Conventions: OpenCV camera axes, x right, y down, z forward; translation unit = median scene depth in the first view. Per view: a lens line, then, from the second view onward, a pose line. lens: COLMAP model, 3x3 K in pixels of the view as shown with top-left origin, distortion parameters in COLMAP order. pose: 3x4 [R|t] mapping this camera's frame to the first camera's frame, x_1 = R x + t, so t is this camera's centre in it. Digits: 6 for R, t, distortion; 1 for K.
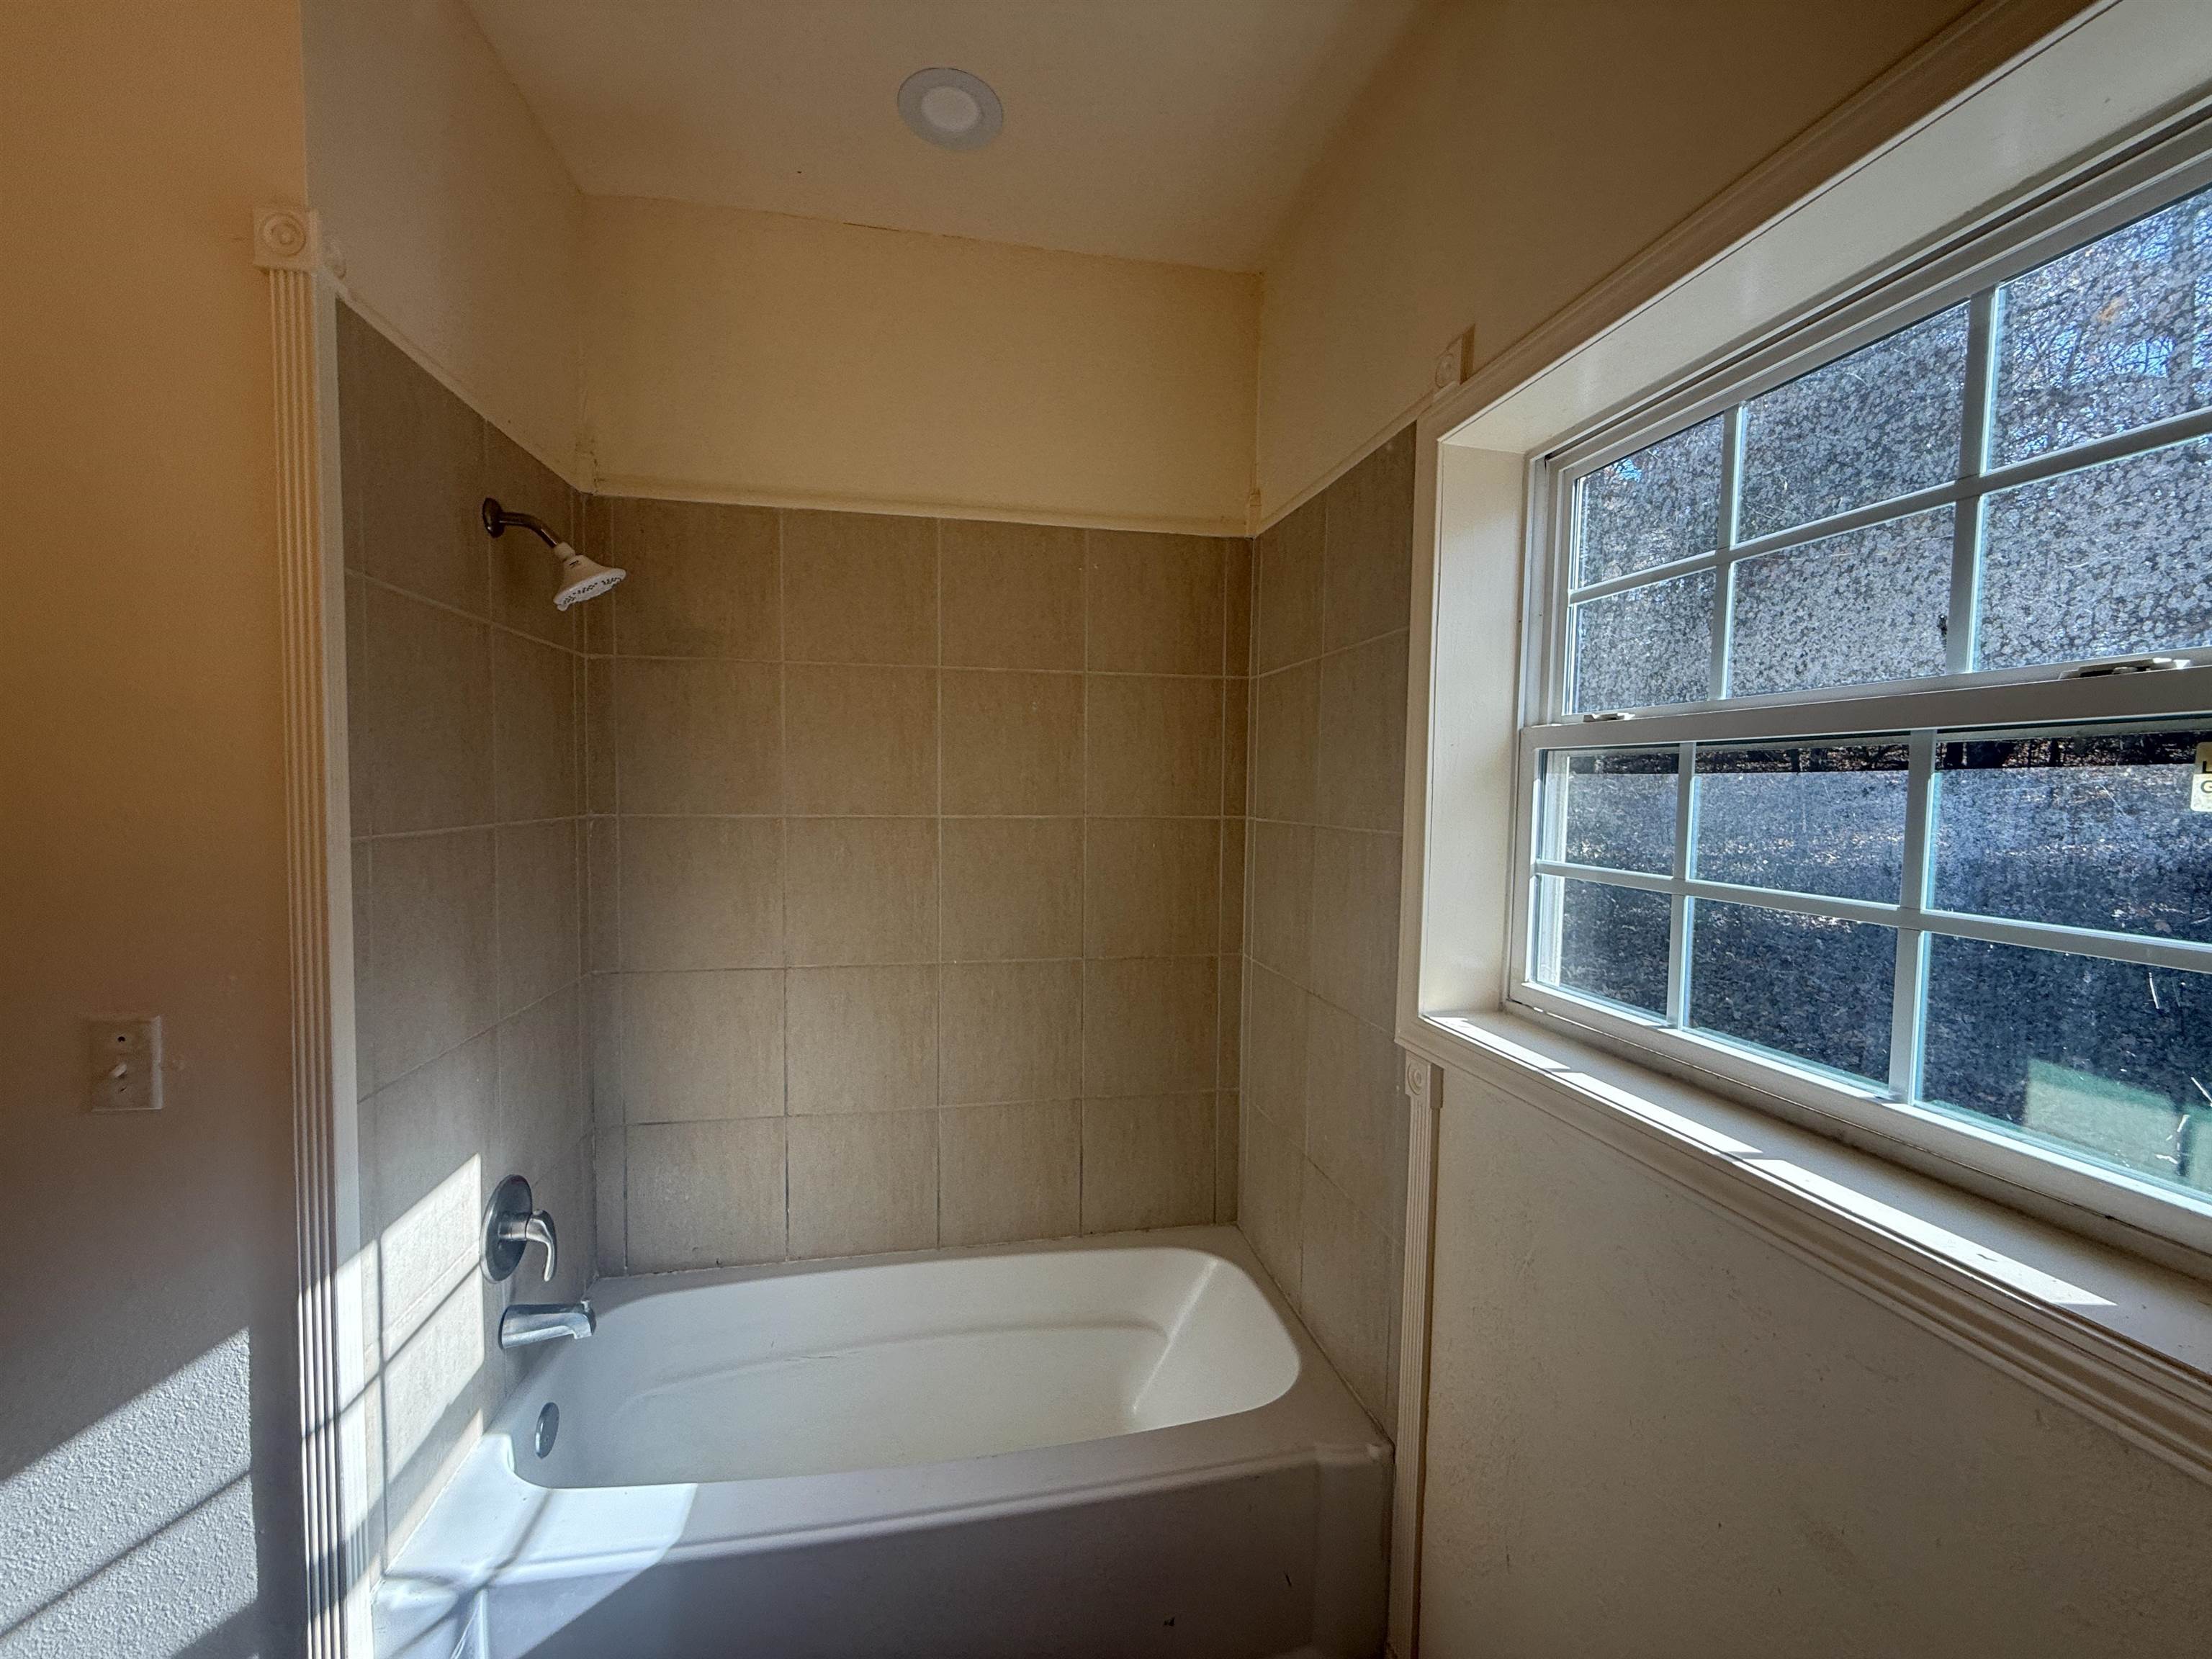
lens RADIAL K [[881.5, 0, 1099.9], [0, 881.5, 828.6], [0, 0, 1]] dist [0.000192, -0.000300]
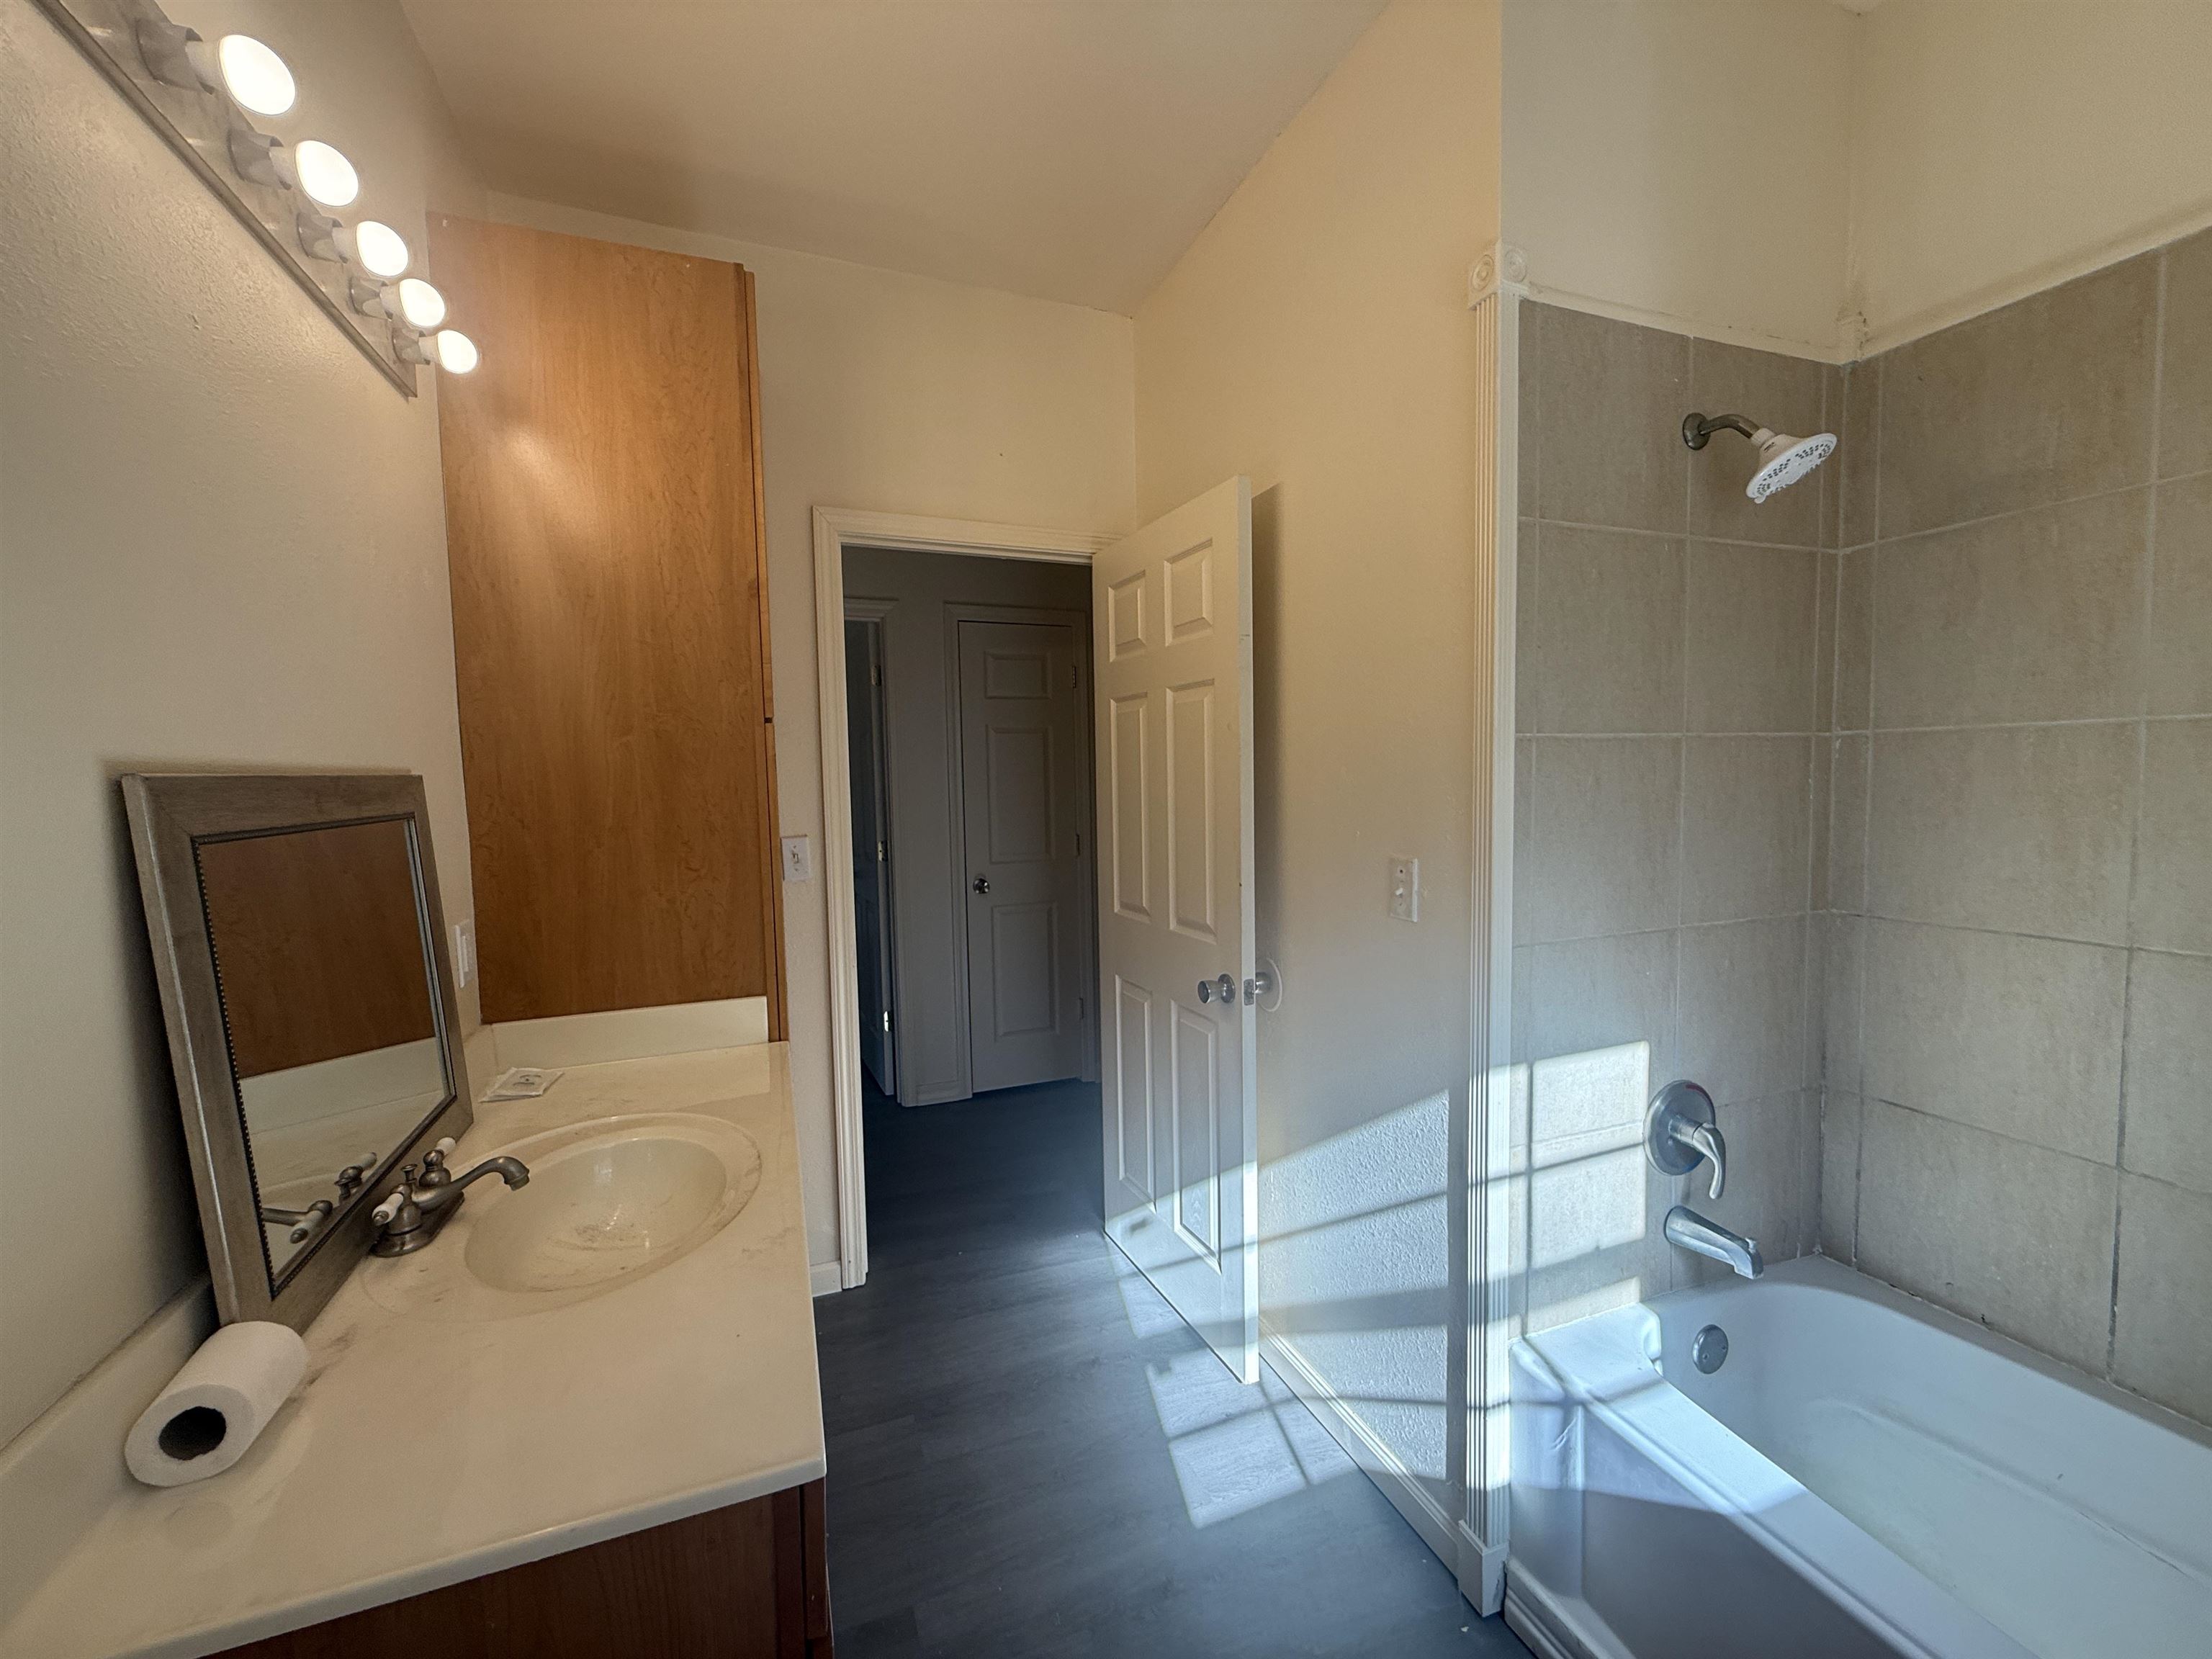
lens RADIAL K [[881.5, 0, 1099.9], [0, 881.5, 828.6], [0, 0, 1]] dist [0.000192, -0.000300]
pose [[0.172360, 0.045851, -0.983966, 0.260317], [-0.026634, 0.998768, 0.041875, 0.098134], [0.984674, 0.018990, 0.173369, 0.185778]]
